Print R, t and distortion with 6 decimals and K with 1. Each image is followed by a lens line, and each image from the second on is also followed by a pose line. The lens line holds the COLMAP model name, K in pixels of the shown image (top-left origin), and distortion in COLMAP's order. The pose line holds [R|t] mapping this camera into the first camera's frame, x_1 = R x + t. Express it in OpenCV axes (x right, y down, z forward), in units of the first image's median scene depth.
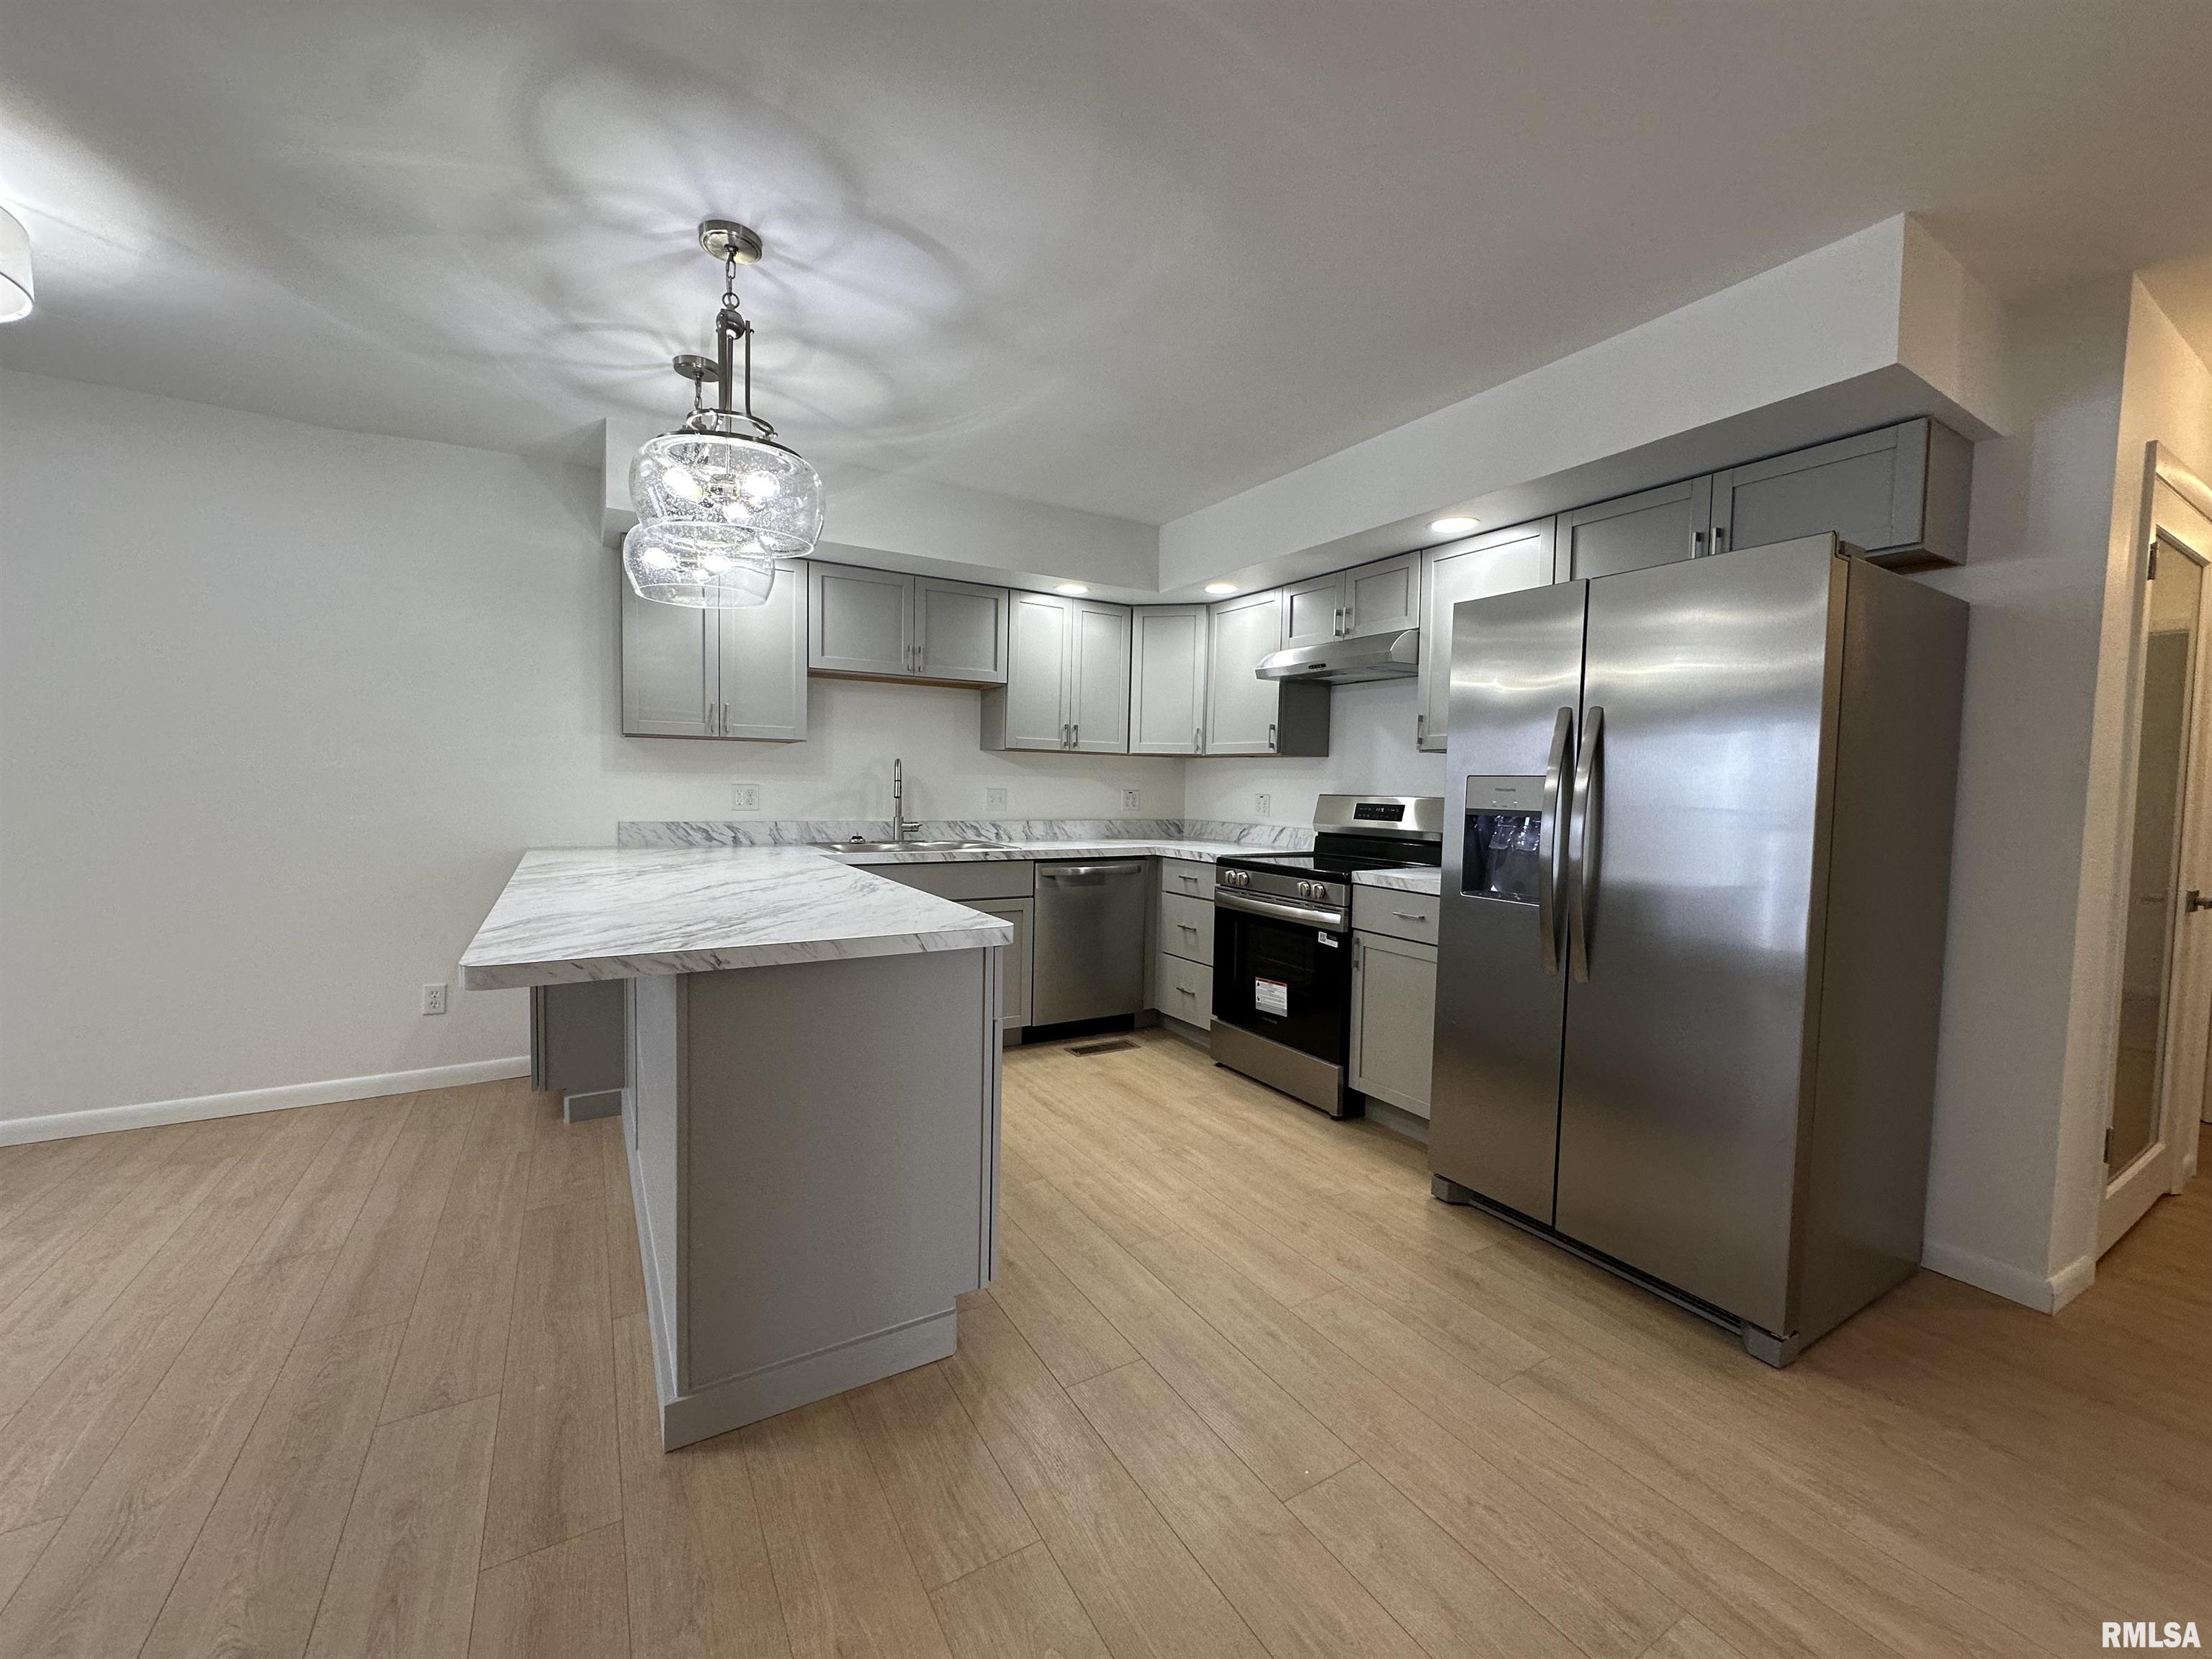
lens RADIAL K [[877.9, 0, 1107.8], [0, 877.9, 824.3], [0, 0, 1]] dist [-0.003632, 0.000855]
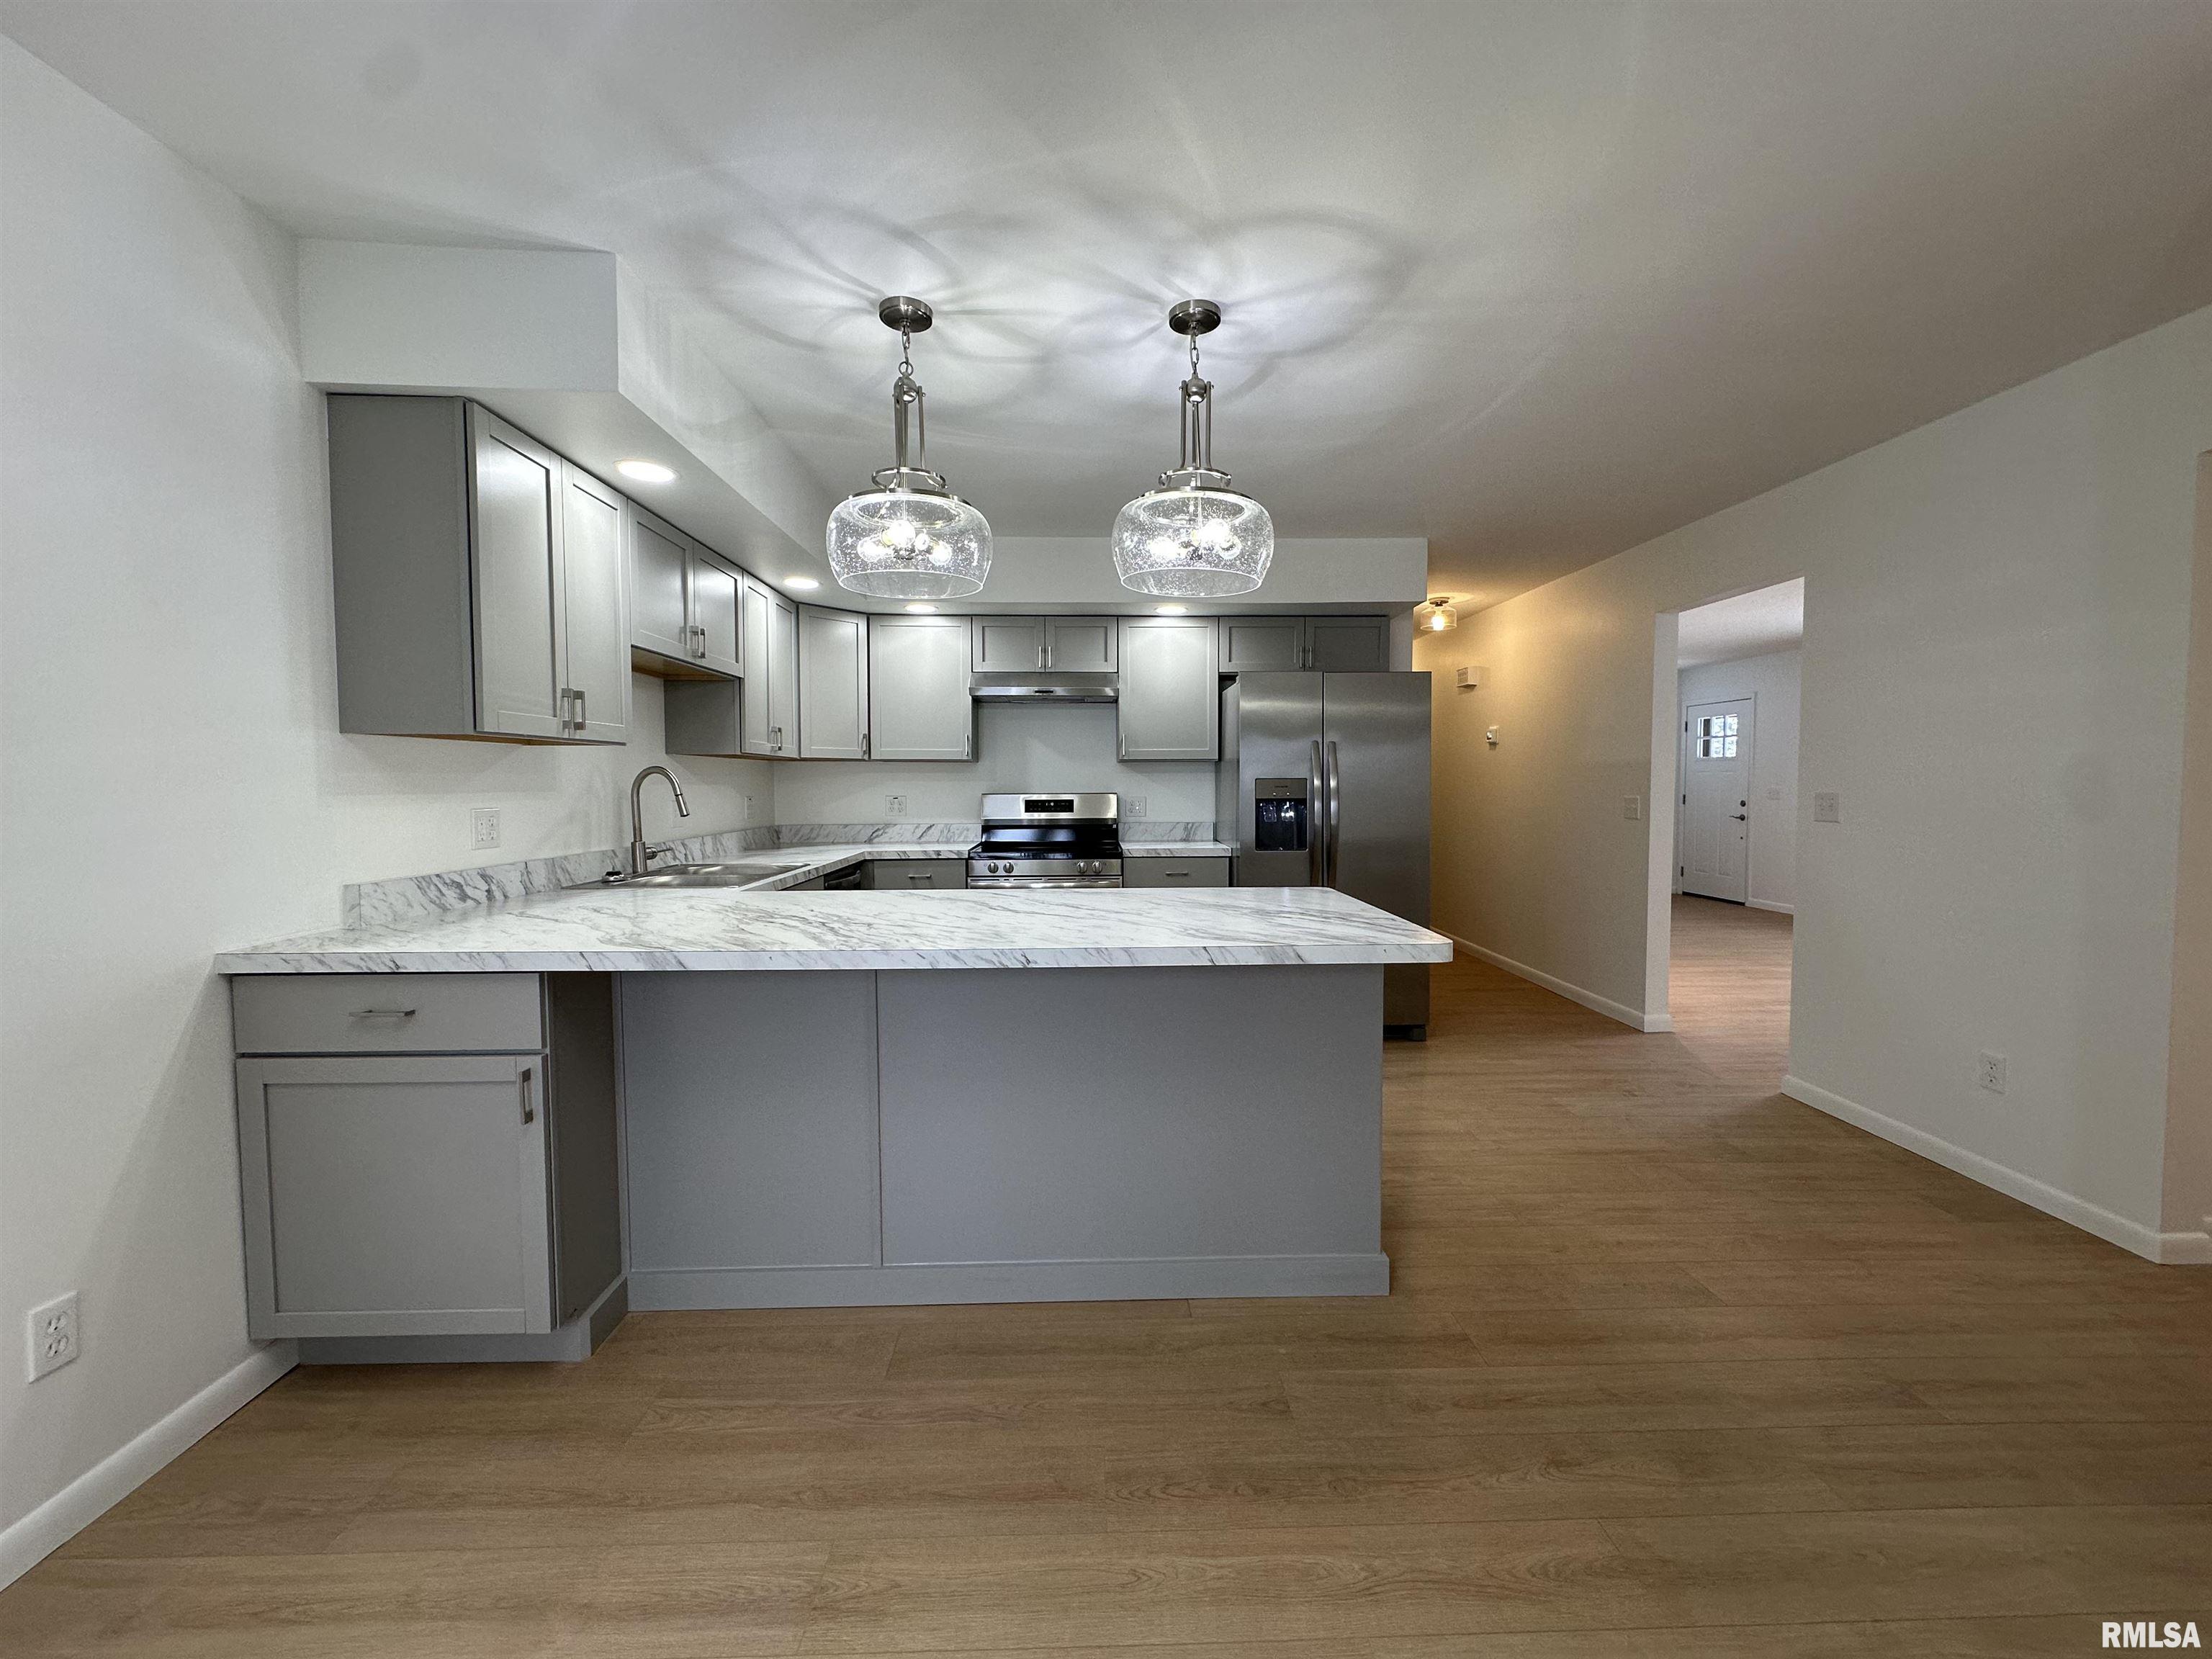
lens RADIAL K [[877.9, 0, 1108.6], [0, 877.9, 825.4], [0, 0, 1]] dist [-0.003632, 0.000855]
pose [[0.489553, -0.065248, 0.869529, -1.136381], [0.056126, 0.997486, 0.043250, -0.053497], [-0.870165, 0.027630, 0.491985, 0.426262]]
